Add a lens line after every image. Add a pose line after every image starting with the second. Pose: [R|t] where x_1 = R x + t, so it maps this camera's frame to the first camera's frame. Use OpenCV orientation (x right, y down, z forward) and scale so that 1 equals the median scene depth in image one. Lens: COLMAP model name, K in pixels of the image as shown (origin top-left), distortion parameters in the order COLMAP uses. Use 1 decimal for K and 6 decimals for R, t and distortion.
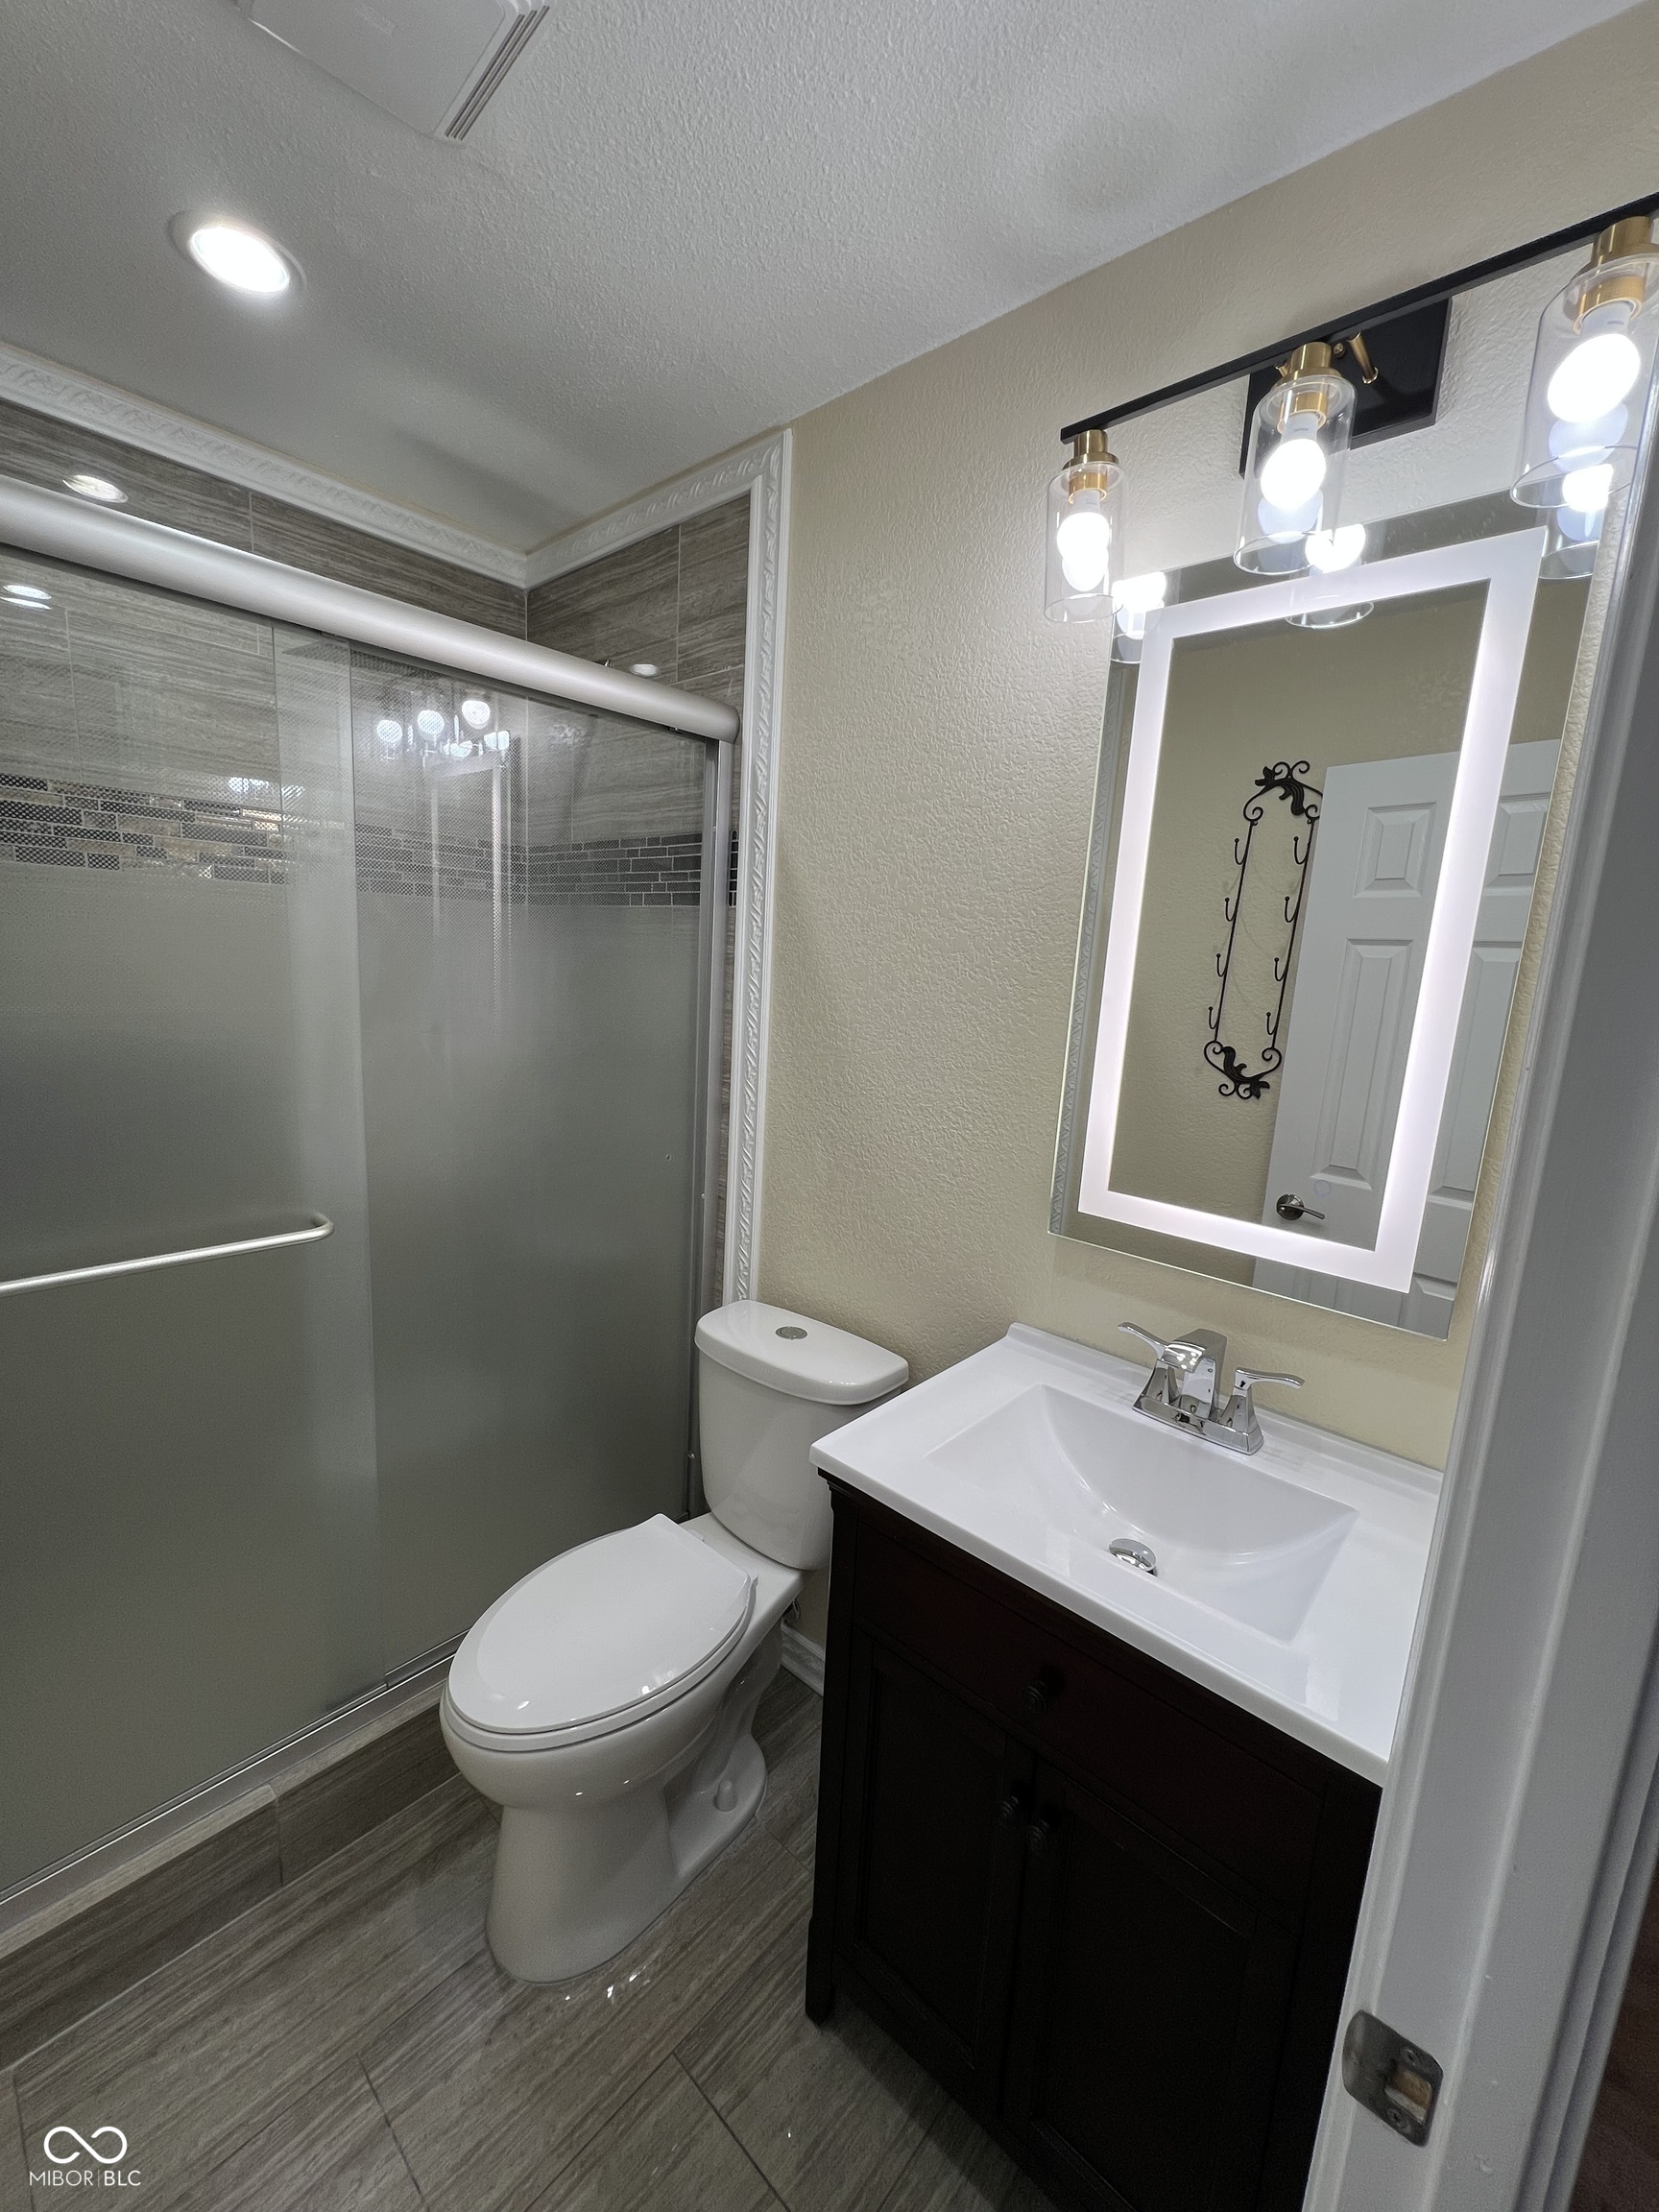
lens RADIAL K [[887.4, 0, 827.4], [0, 887.4, 1109.0], [0, 0, 1]] dist [-0.002231, 0.000583]
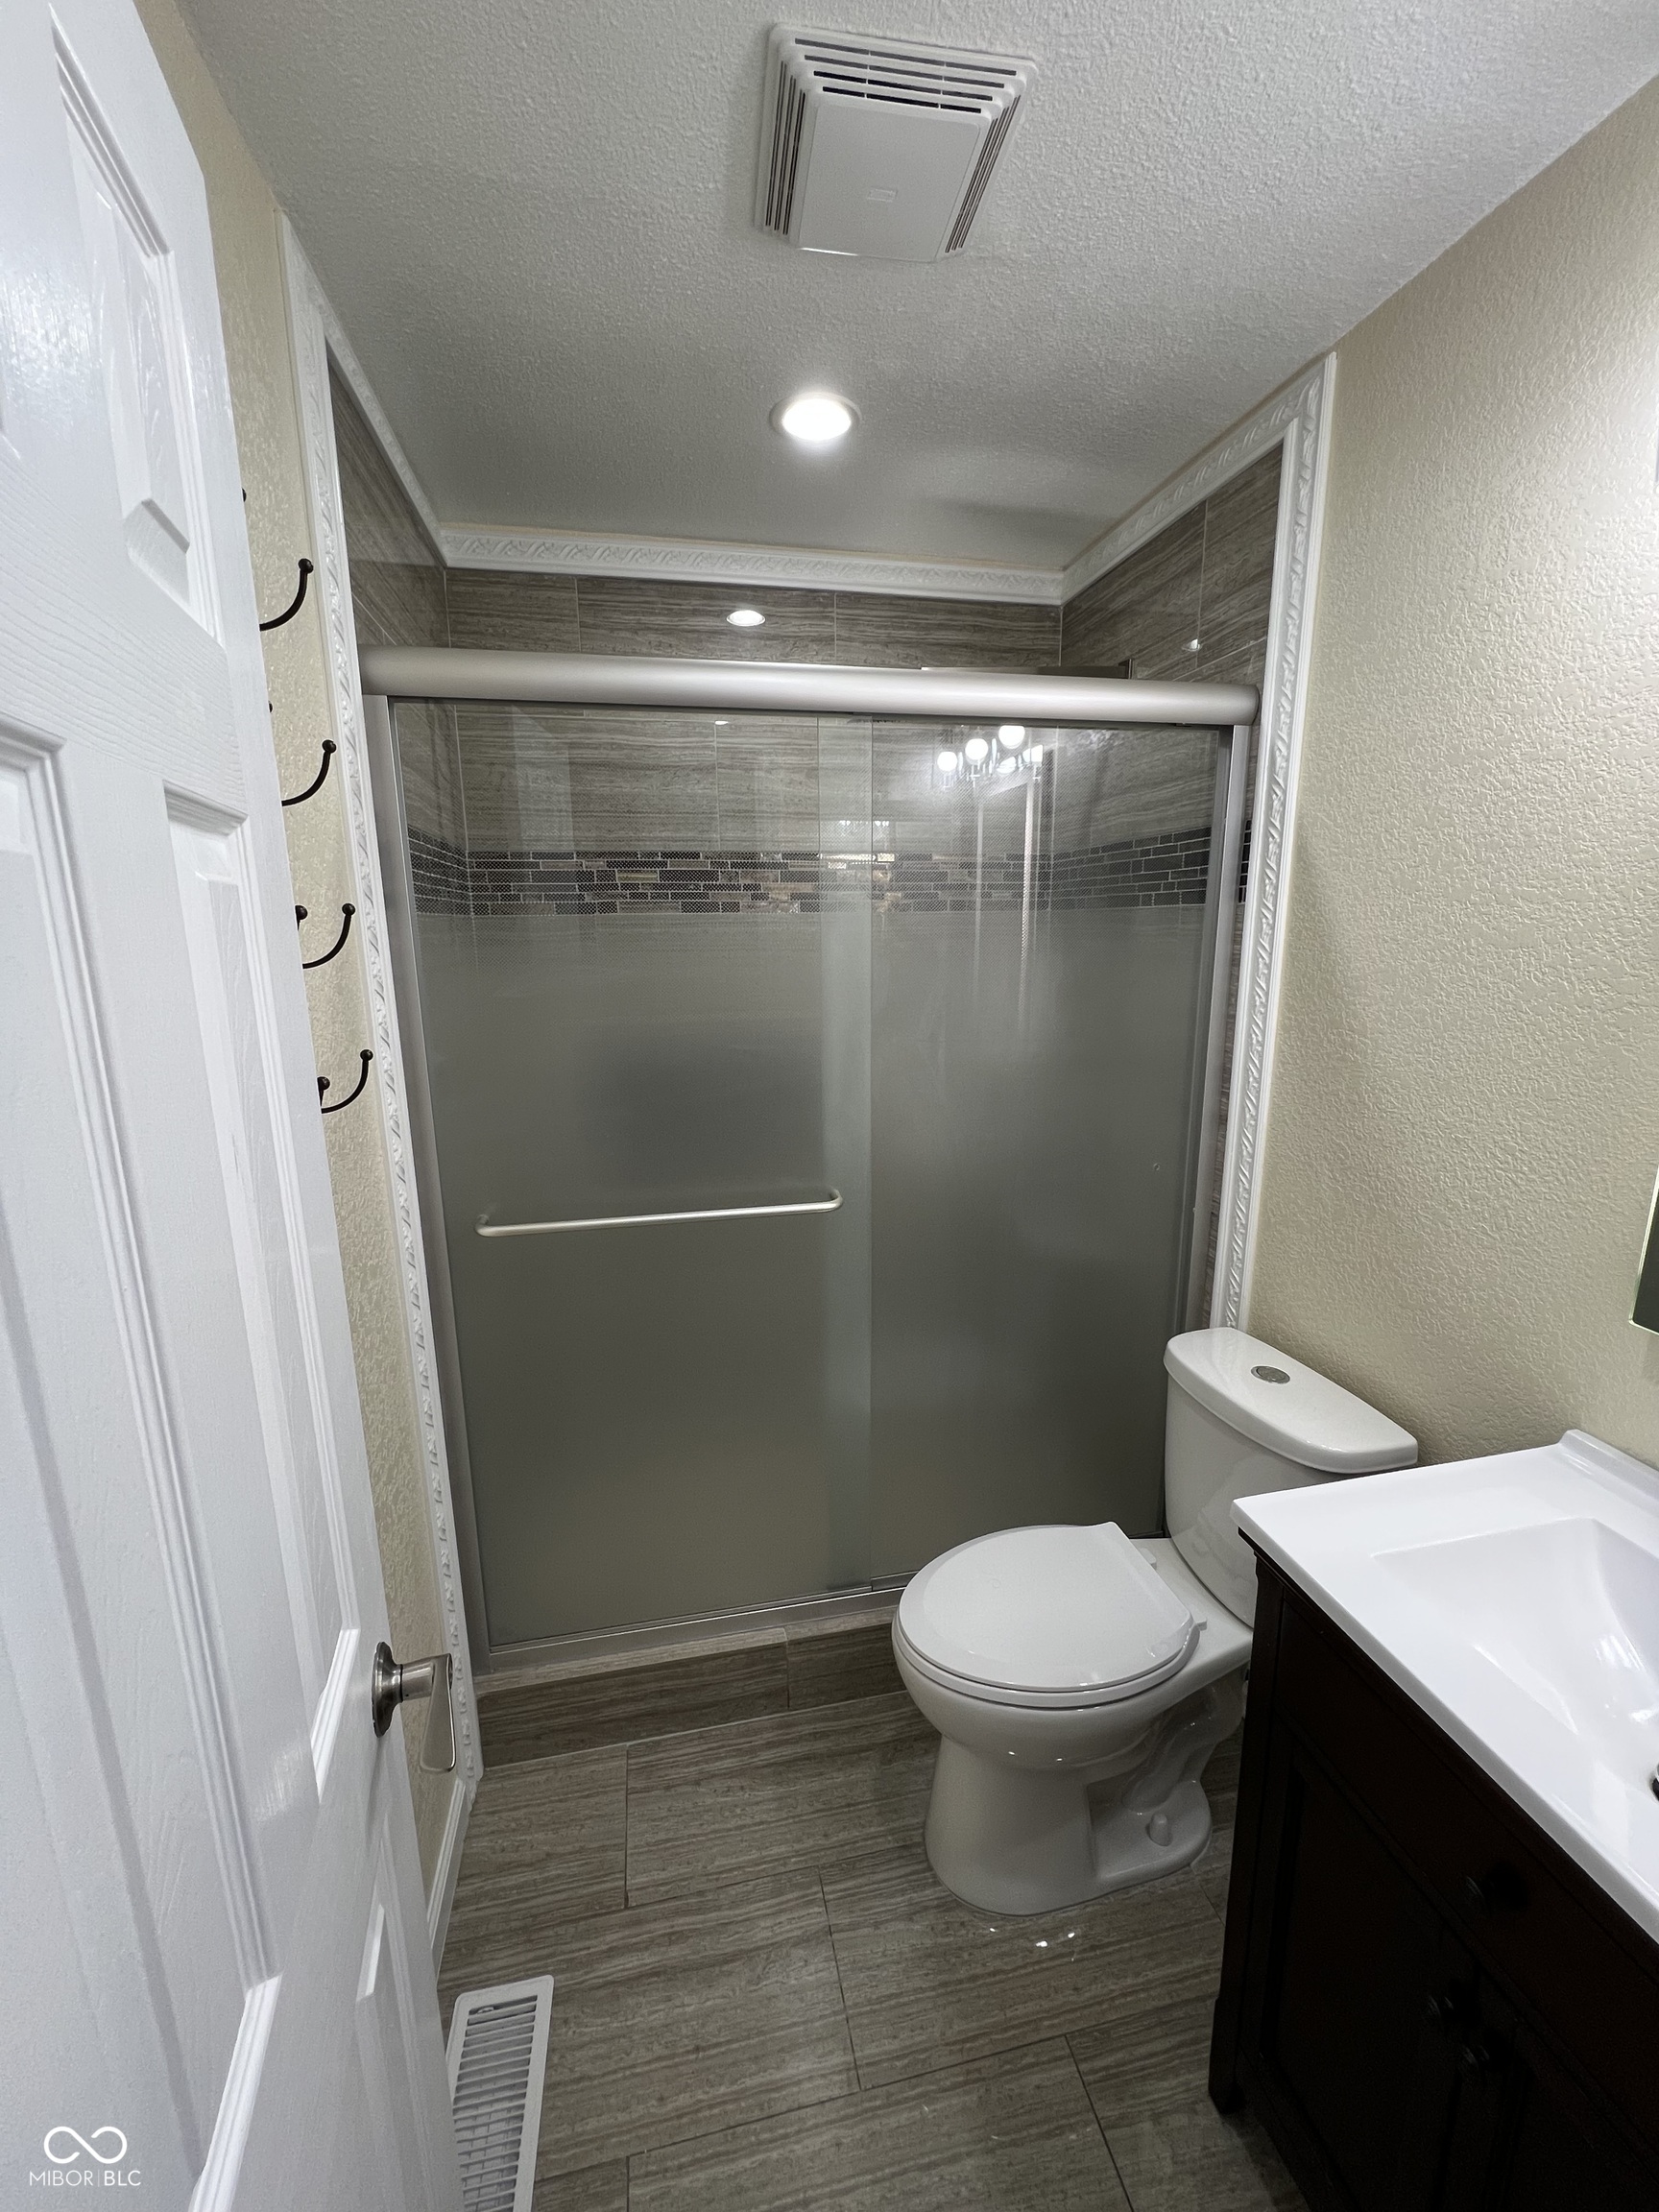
lens RADIAL K [[887.4, 0, 827.4], [0, 887.4, 1109.0], [0, 0, 1]] dist [-0.002231, 0.000583]
pose [[0.809336, 0.058865, -0.584388, 0.099198], [-0.047510, 0.998266, 0.034756, -0.026791], [0.585421, -0.000364, 0.810729, -0.000989]]
